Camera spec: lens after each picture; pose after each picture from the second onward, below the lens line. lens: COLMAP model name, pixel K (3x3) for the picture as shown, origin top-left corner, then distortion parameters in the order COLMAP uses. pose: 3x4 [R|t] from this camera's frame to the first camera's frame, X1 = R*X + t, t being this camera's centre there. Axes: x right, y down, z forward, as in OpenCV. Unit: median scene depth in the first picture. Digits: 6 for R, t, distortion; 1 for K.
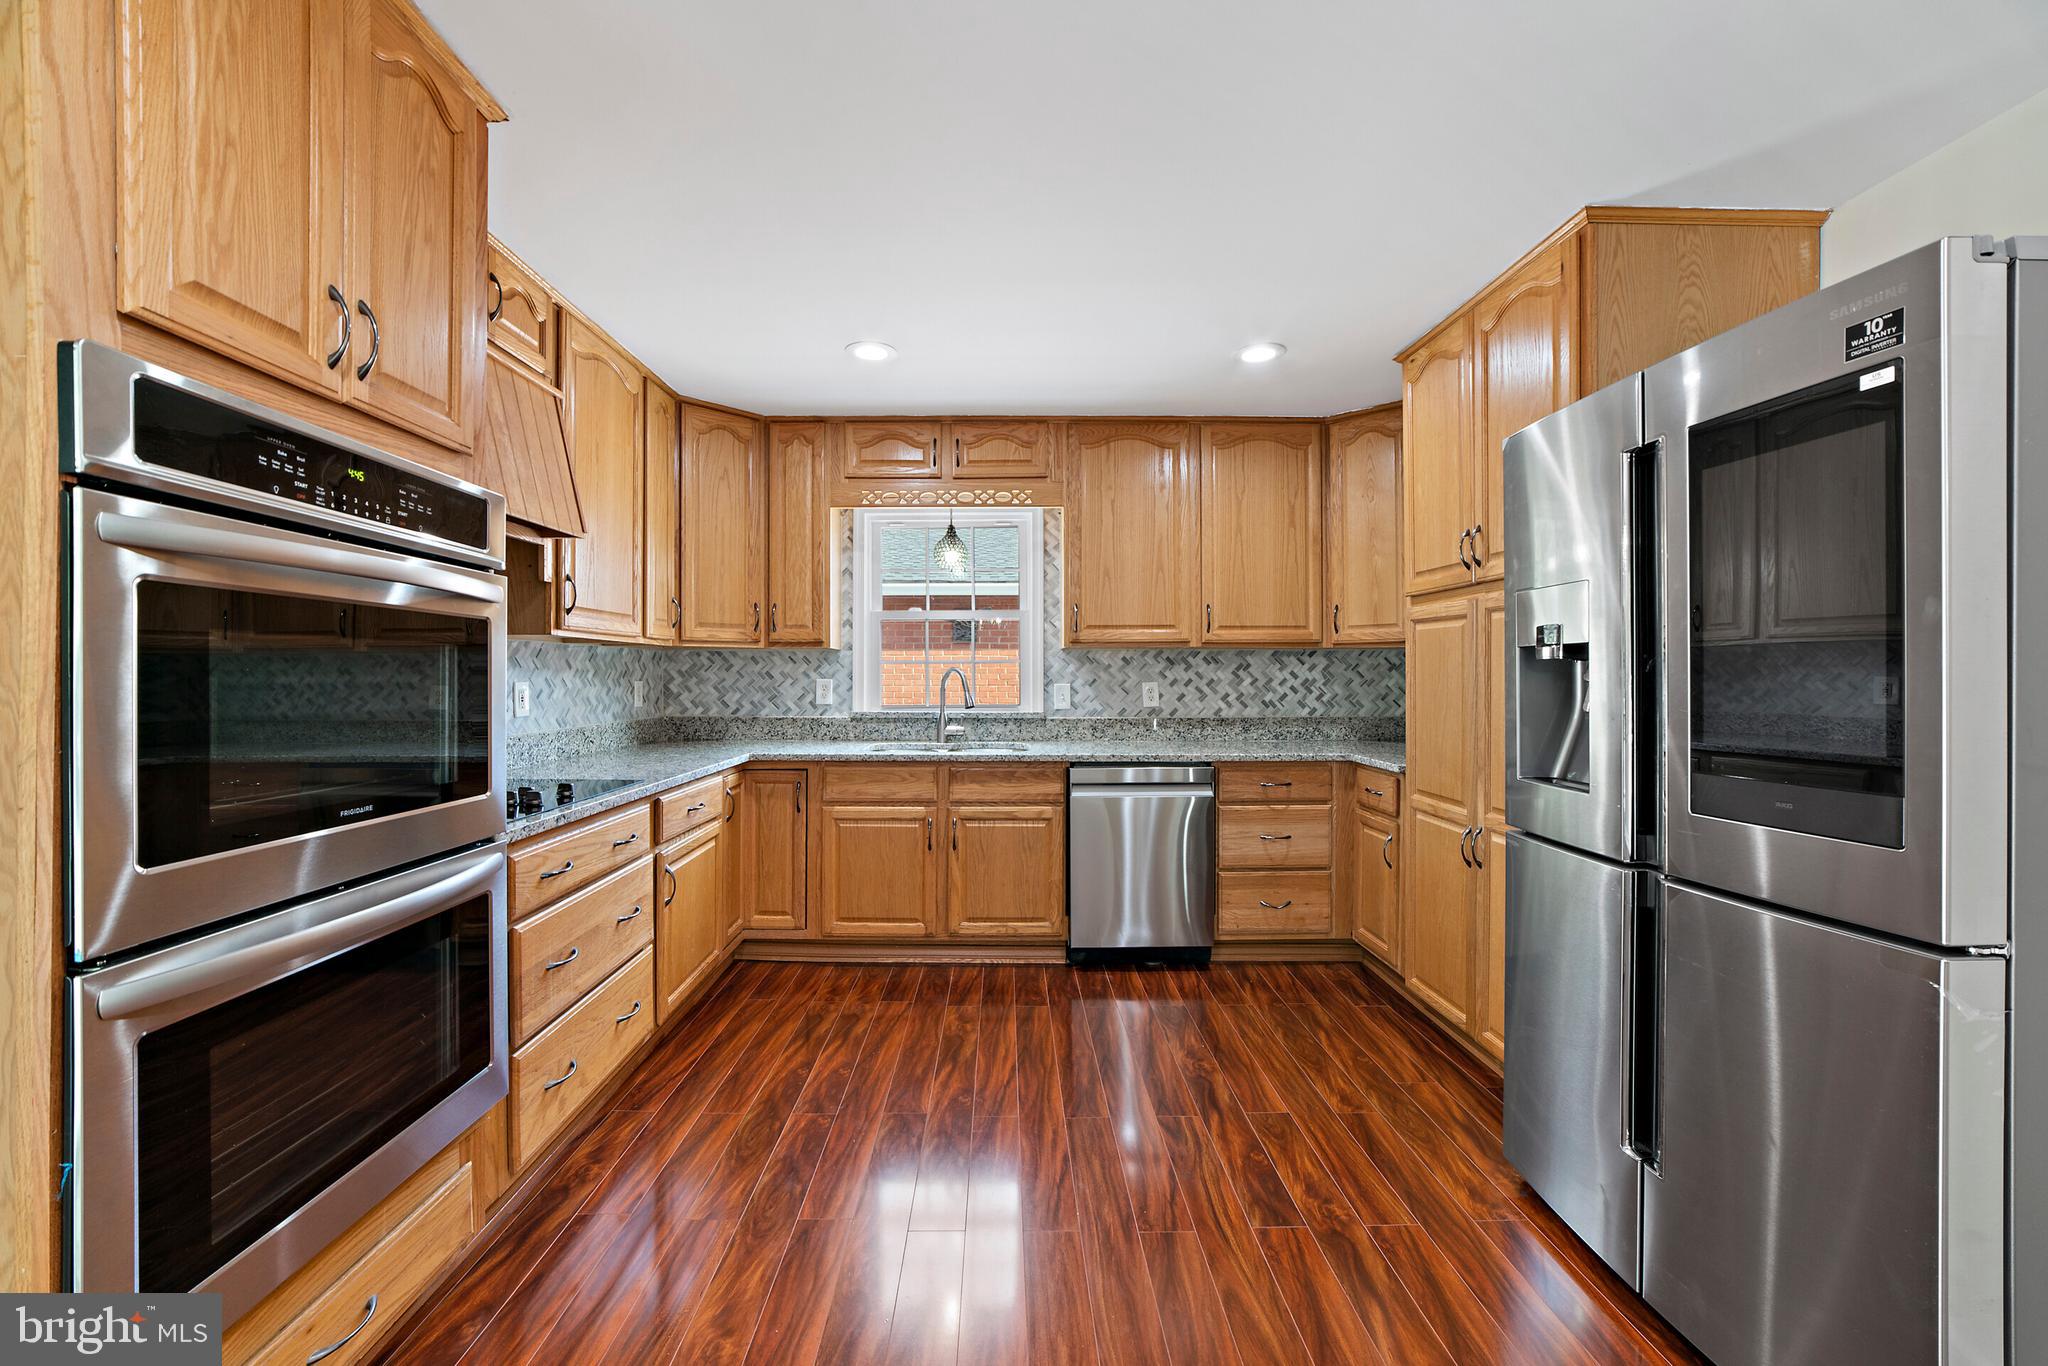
lens RADIAL K [[815.4, 0, 993.0], [0, 815.4, 679.8], [0, 0, 1]] dist [-0.010832, 0.001474]
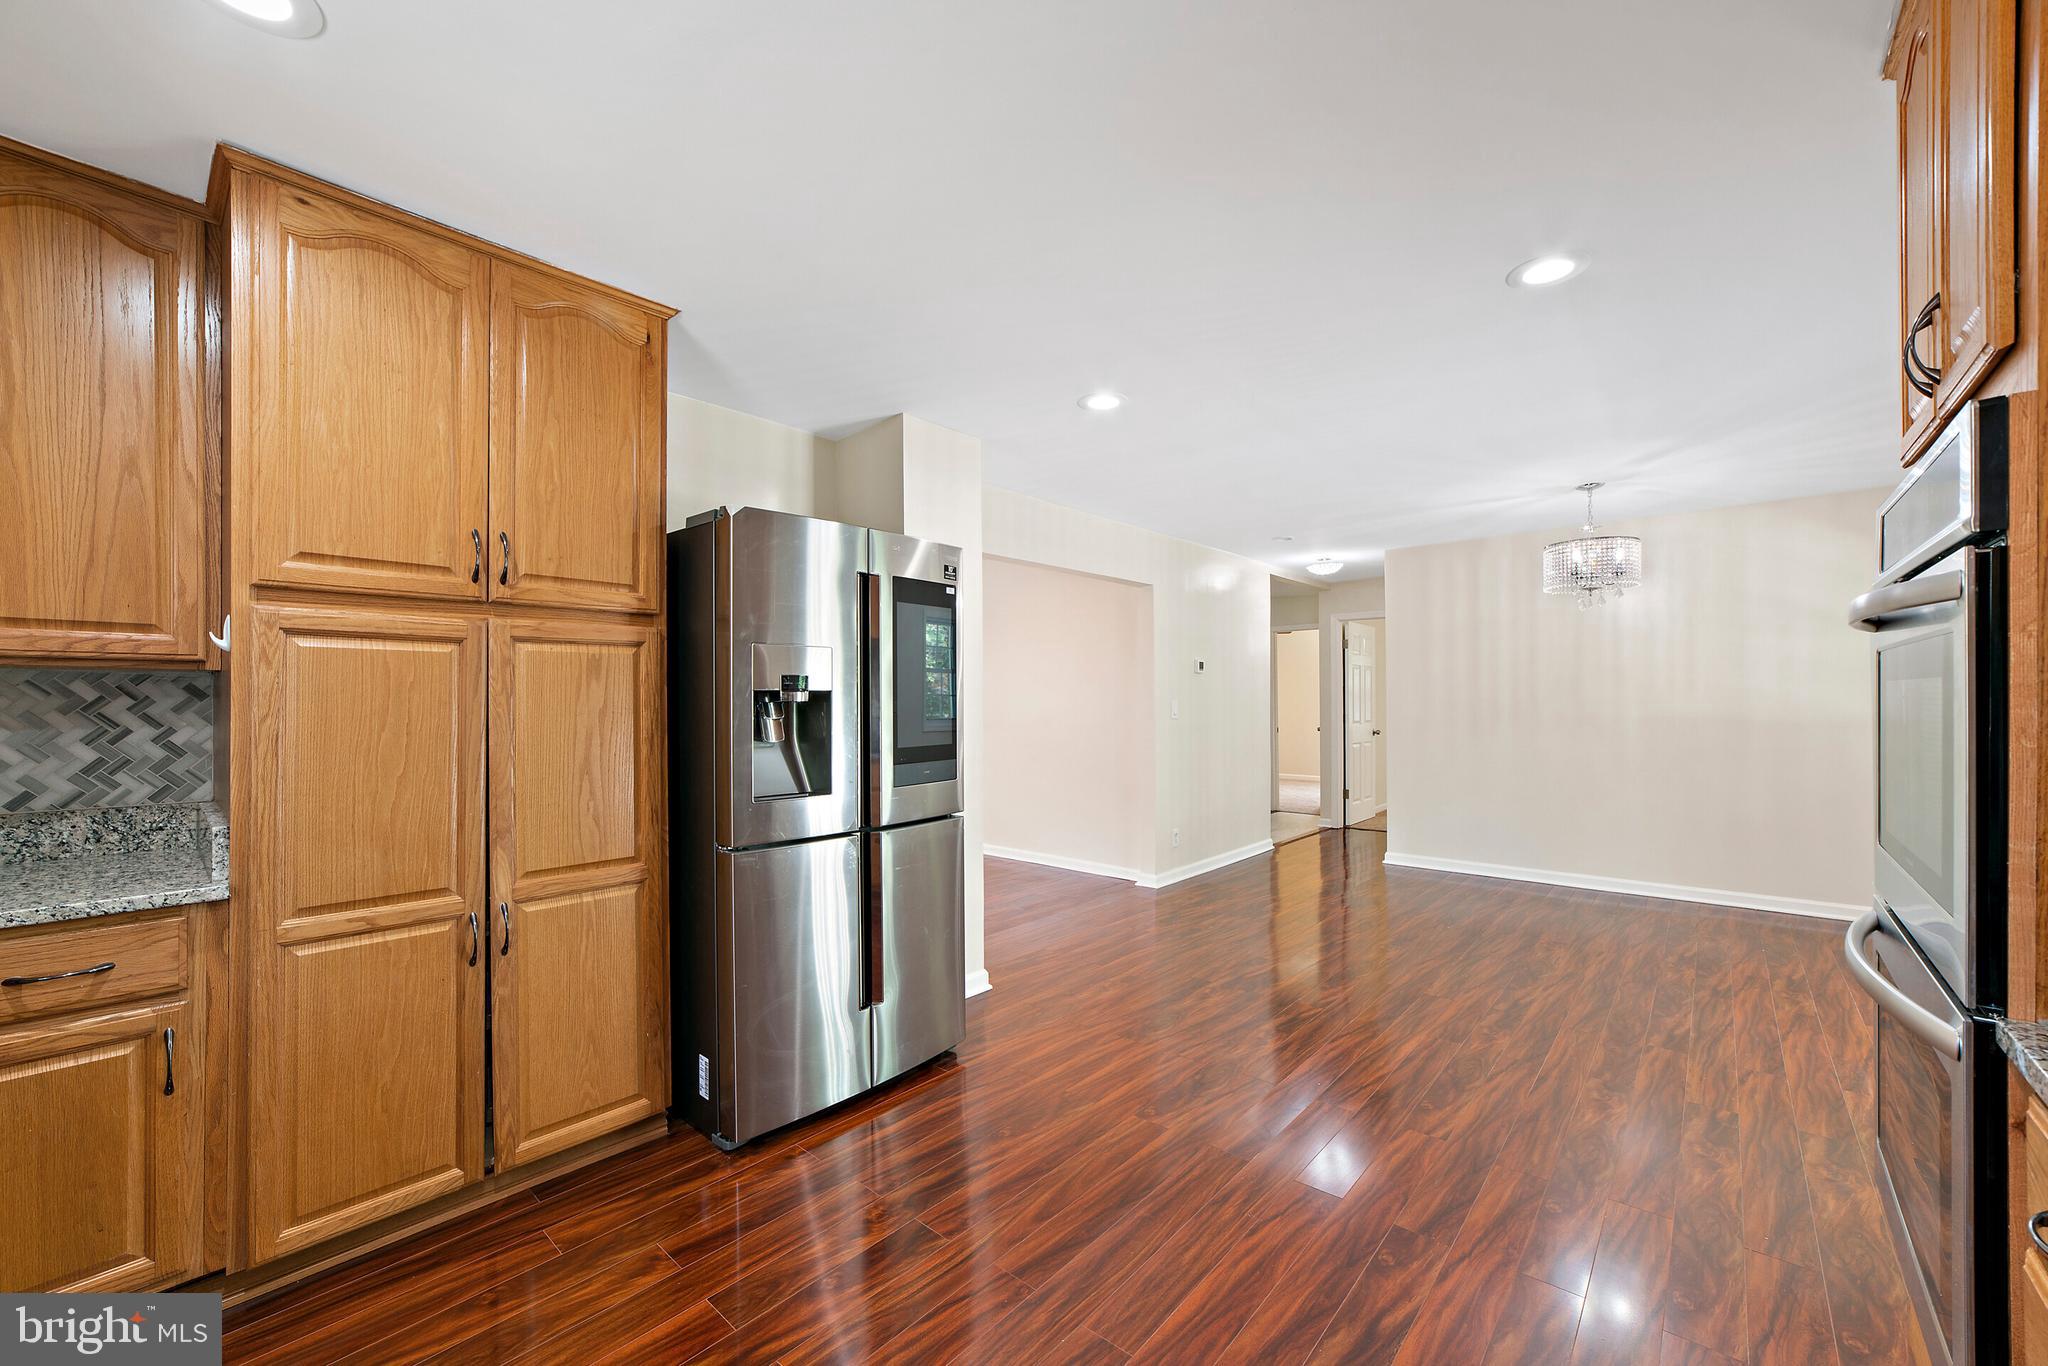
lens RADIAL K [[815.4, 0, 1033.5], [0, 815.4, 691.2], [0, 0, 1]] dist [-0.010832, 0.001474]
pose [[-0.756025, 0.006373, 0.654512, -0.234482], [0.007278, 0.999973, -0.001329, -0.019301], [-0.654502, 0.003759, -0.756051, 0.884003]]
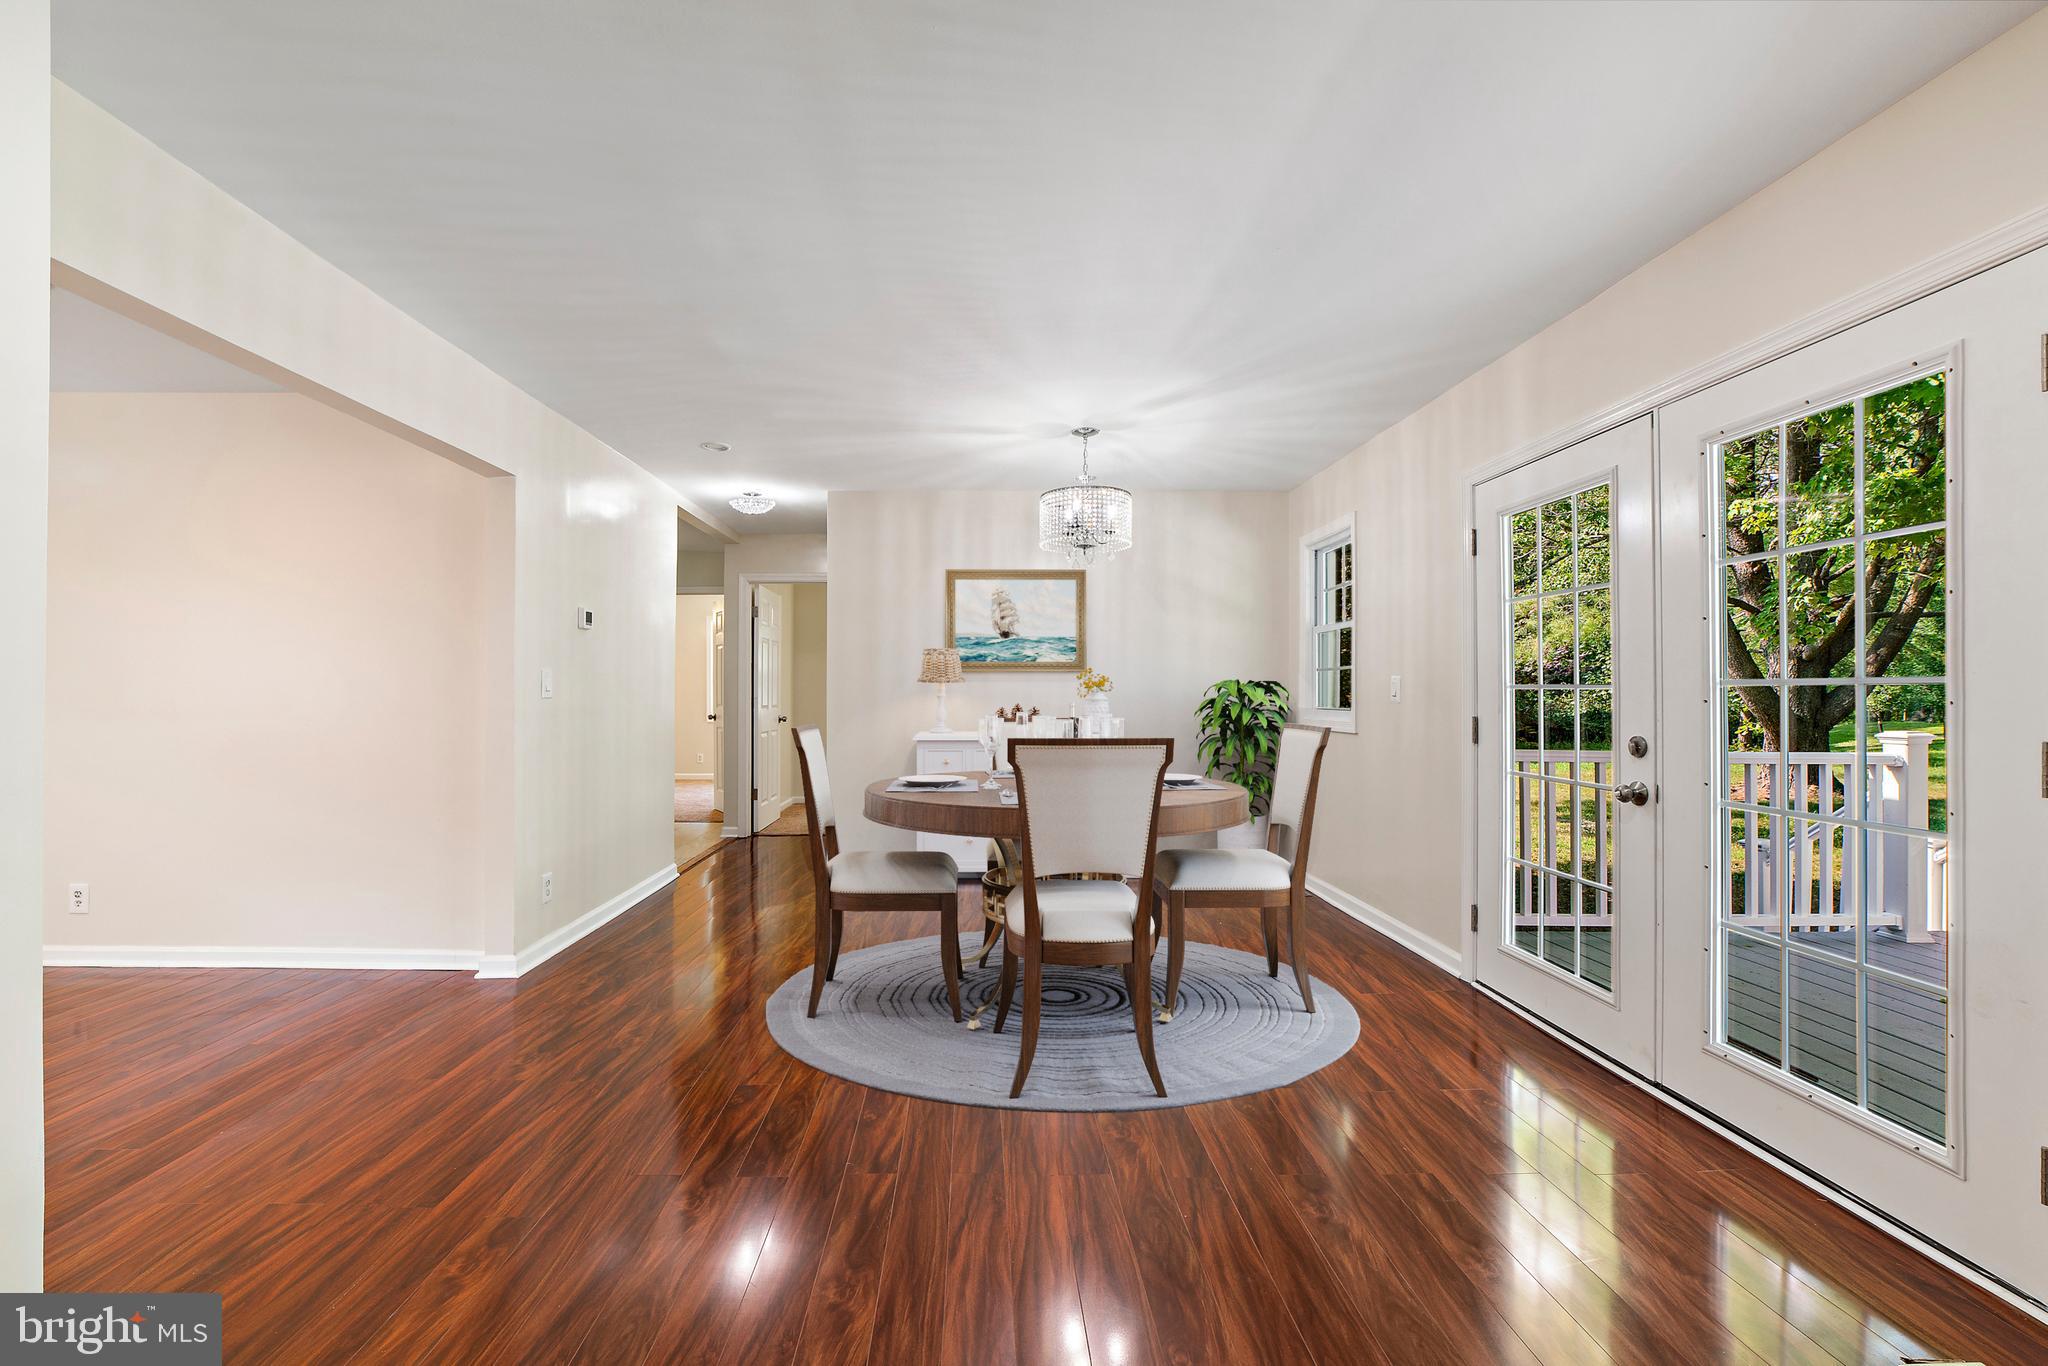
lens RADIAL K [[815.4, 0, 985.7], [0, 815.4, 696.3], [0, 0, 1]] dist [-0.010832, 0.001474]
pose [[-0.999847, -0.003948, -0.017051, 0.074473], [-0.004165, 0.999911, 0.012709, 0.016620], [0.016999, 0.012778, -0.999774, 0.509629]]
